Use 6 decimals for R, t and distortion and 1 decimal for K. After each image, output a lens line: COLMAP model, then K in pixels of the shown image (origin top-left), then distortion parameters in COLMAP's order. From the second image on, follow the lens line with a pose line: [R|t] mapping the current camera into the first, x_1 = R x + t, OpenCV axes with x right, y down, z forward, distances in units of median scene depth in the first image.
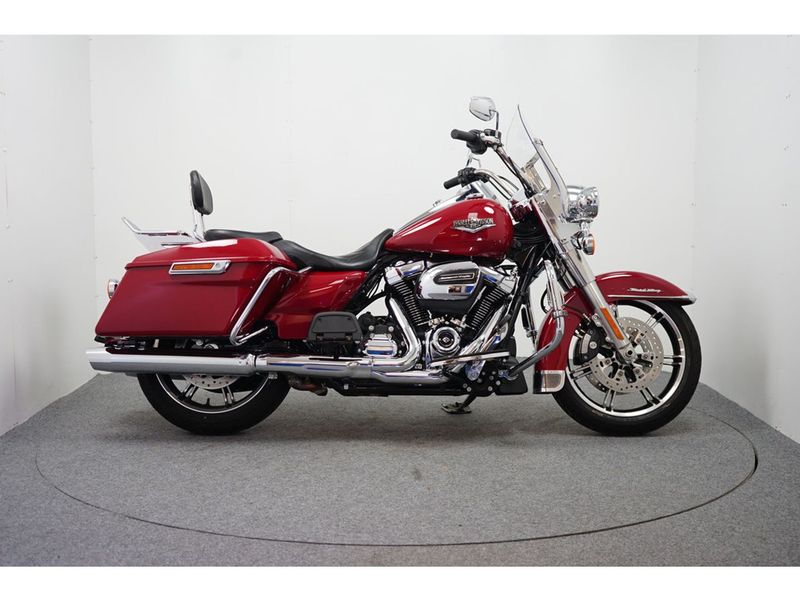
lens RADIAL K [[1052.5, 0, 400.0], [0, 1052.5, 300.0], [0, 0, 1]] dist [0.004490, 0.000754]
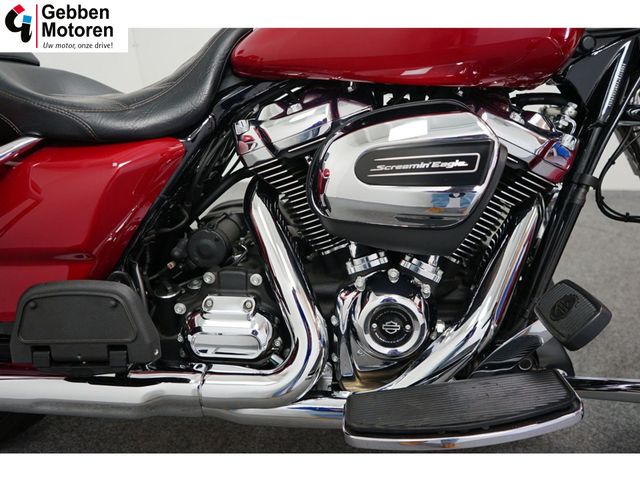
lens RADIAL K [[513.4, 0, 320.0], [0, 513.4, 240.0], [0, 0, 1]] dist [-0.007755, -0.003658]
pose [[0.997403, -0.022290, -0.068489, 0.030763], [0.045058, 0.934954, 0.351897, -0.056889], [0.056190, -0.354069, 0.933530, 0.822000]]
